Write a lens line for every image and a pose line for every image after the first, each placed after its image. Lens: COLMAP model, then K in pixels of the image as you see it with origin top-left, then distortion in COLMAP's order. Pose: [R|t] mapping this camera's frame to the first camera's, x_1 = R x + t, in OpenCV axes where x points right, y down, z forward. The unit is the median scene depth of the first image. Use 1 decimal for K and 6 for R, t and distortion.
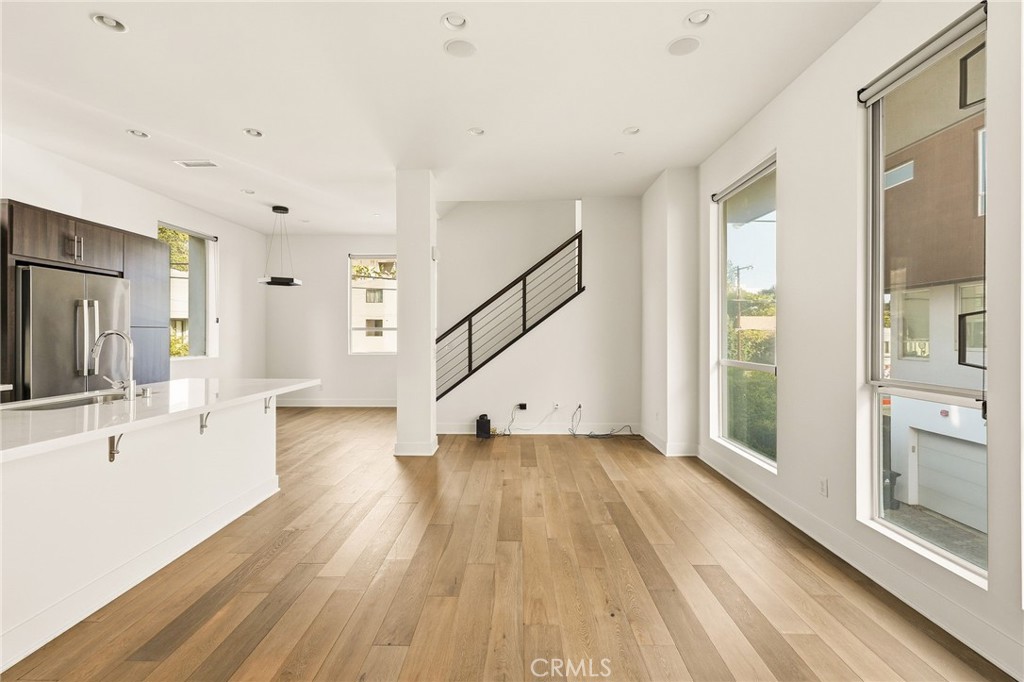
lens RADIAL K [[472.0, 0, 515.2], [0, 472.0, 329.0], [0, 0, 1]] dist [-0.001338, 0.000909]
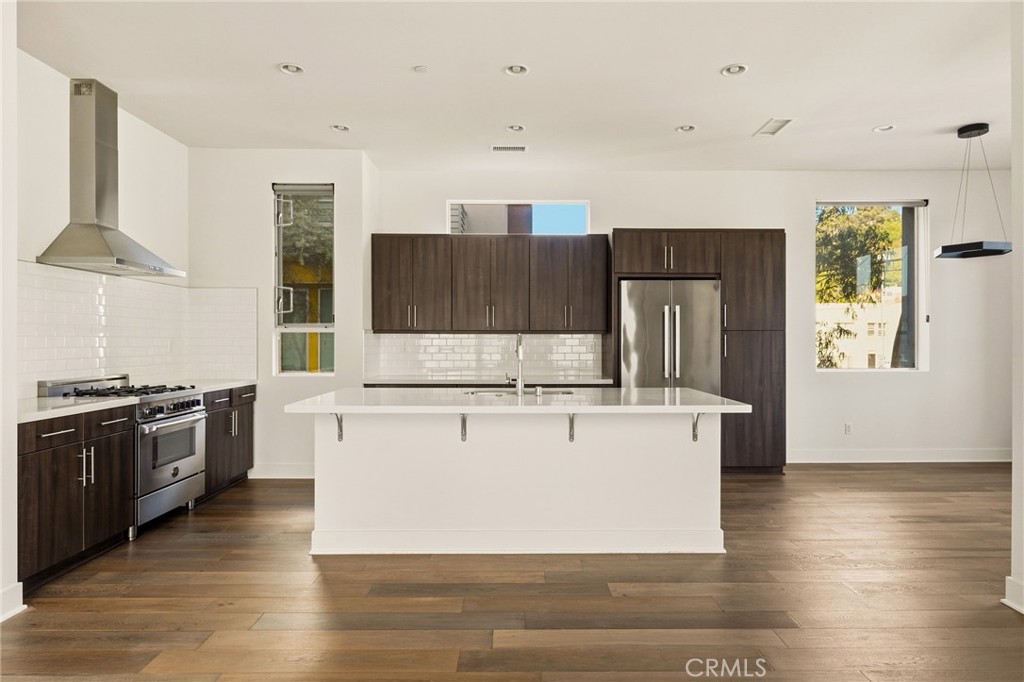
lens RADIAL K [[562.9, 0, 511.0], [0, 562.9, 345.5], [0, 0, 1]] dist [0.006590, 0.000347]
pose [[0.007157, 0.009240, -0.999932, 0.343047], [0.010525, 0.999901, 0.009315, 0.011757], [0.999919, -0.010591, 0.007059, 0.633460]]
